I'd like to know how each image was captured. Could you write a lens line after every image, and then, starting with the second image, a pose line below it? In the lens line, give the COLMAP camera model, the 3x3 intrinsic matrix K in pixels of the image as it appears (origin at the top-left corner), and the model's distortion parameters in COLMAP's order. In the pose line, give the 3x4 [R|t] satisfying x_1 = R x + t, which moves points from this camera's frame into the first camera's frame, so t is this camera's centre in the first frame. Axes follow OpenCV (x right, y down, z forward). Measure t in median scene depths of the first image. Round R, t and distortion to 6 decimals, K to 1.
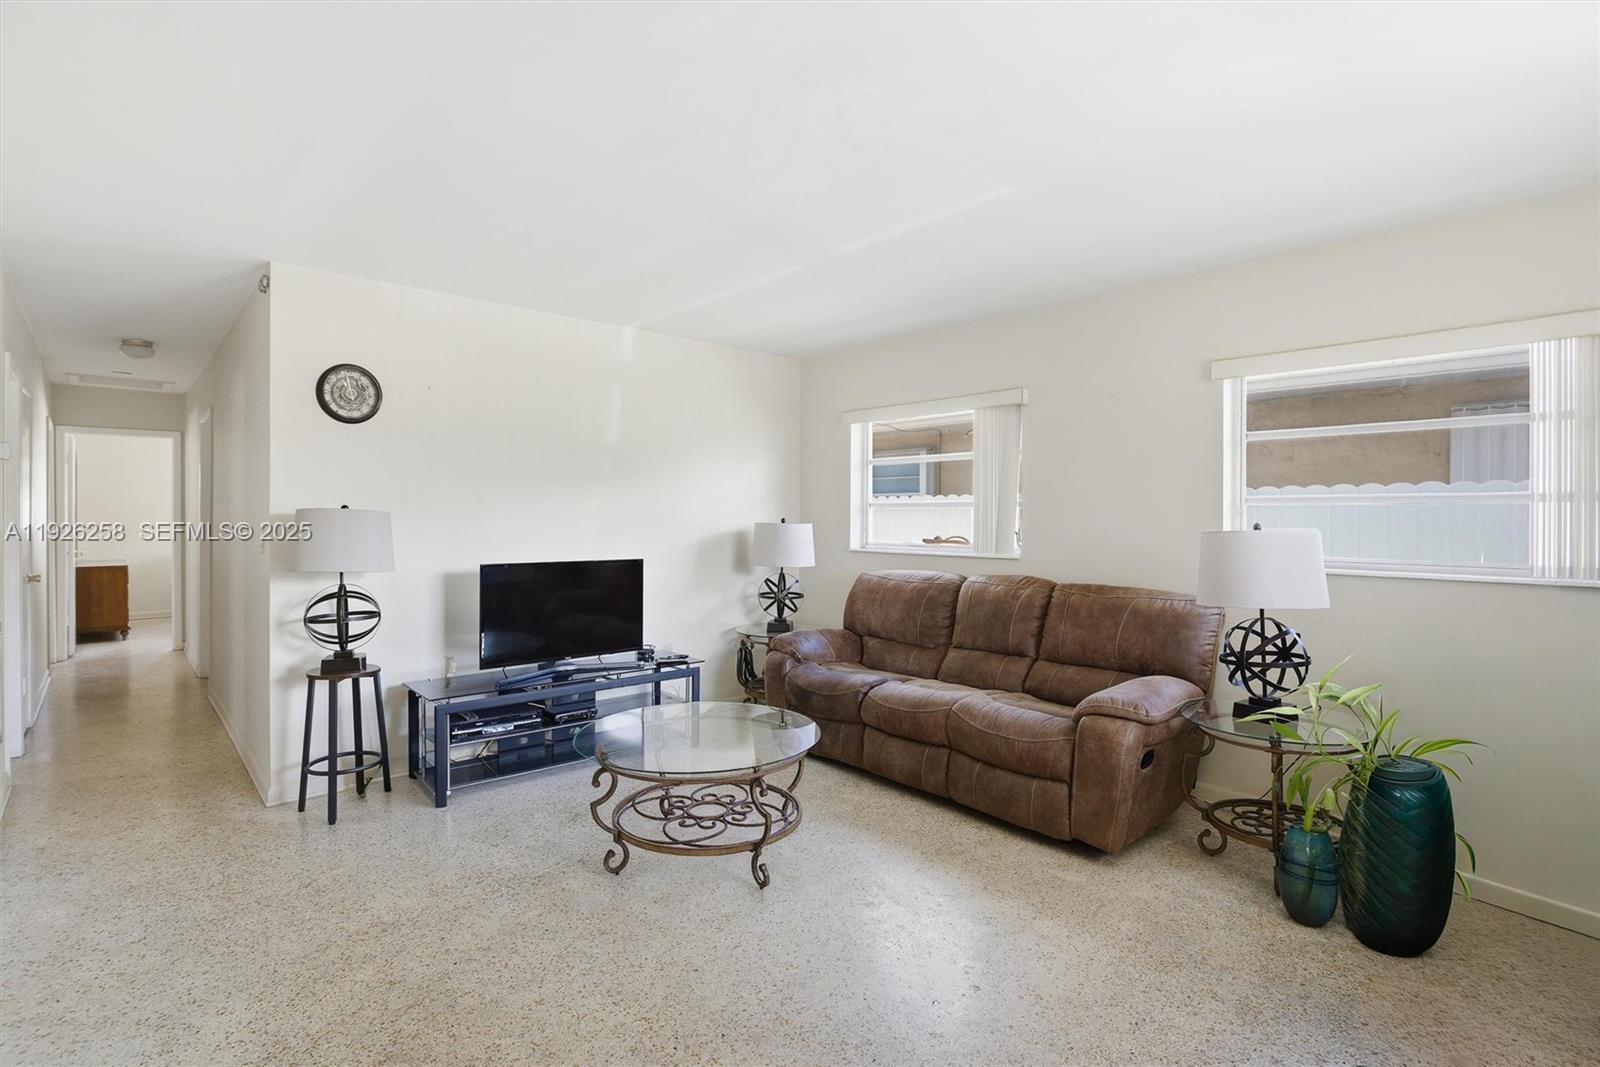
lens RADIAL K [[745.0, 0, 800.0], [0, 745.0, 533.5], [0, 0, 1]] dist [0.041802, 0.000054]
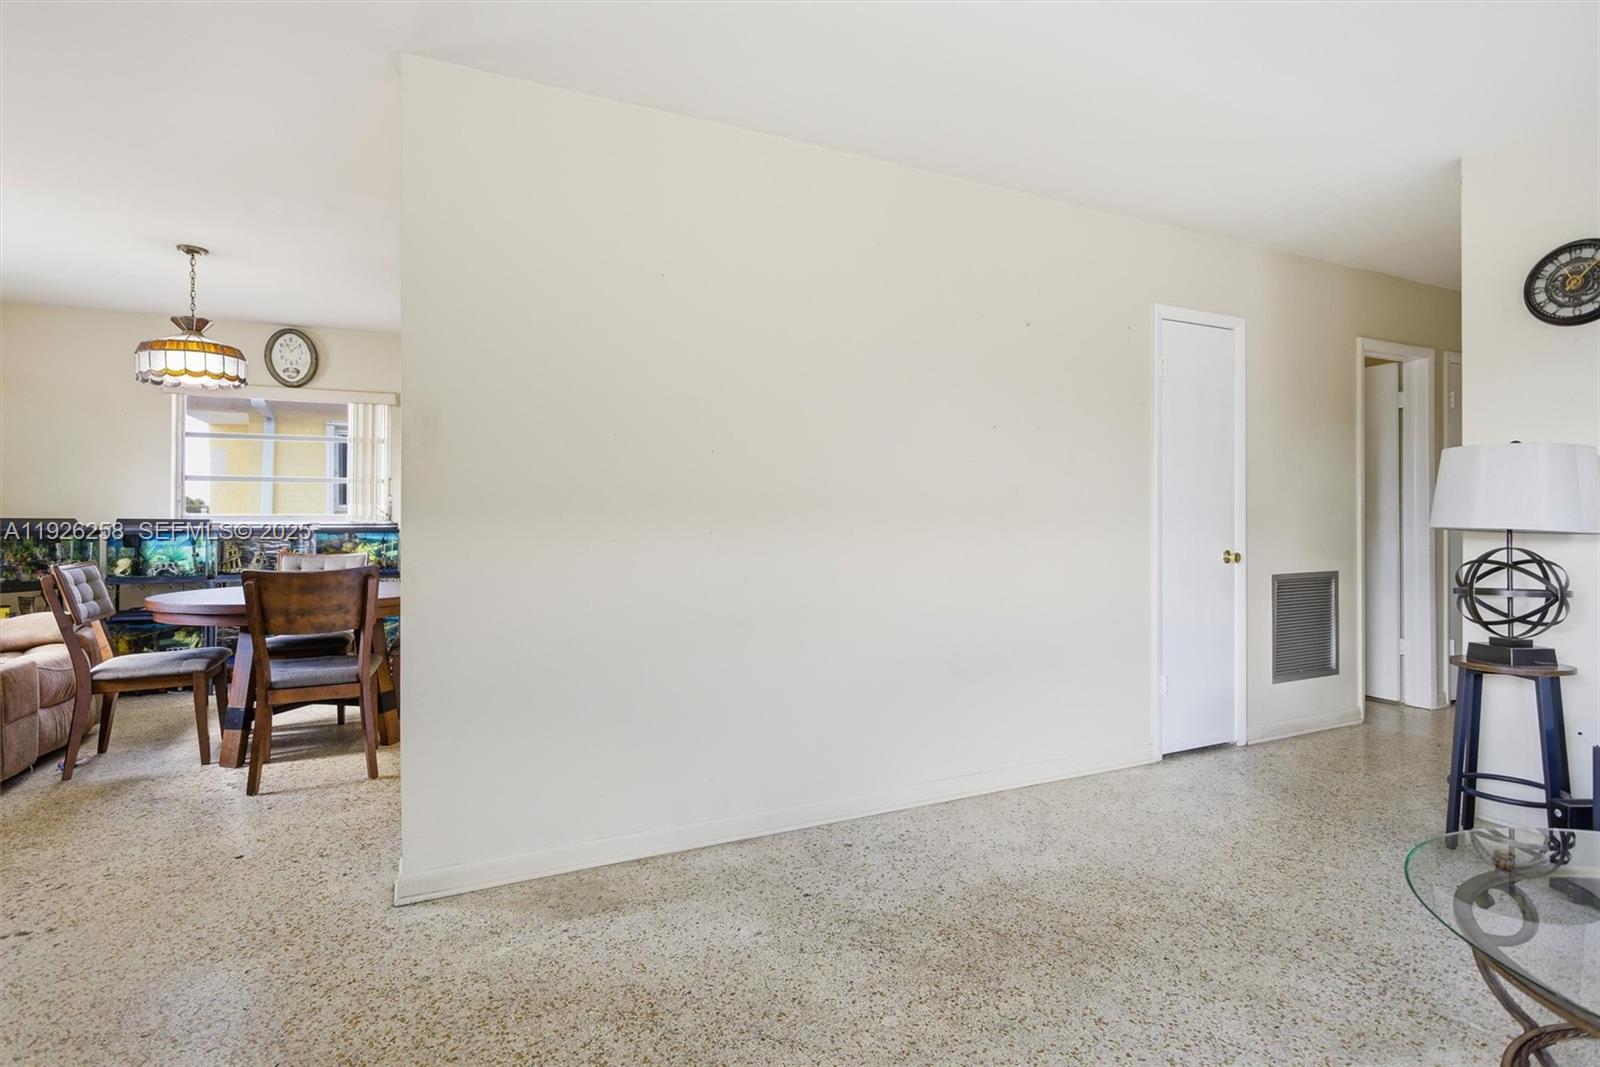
lens RADIAL K [[771.8, 0, 800.0], [0, 771.8, 533.5], [0, 0, 1]] dist [-0.000257, -0.000384]
pose [[-0.306626, -0.000726, -0.951830, 0.415770], [0.000779, 0.999999, -0.001014, 0.066935], [0.951830, -0.001053, -0.306626, 0.713380]]
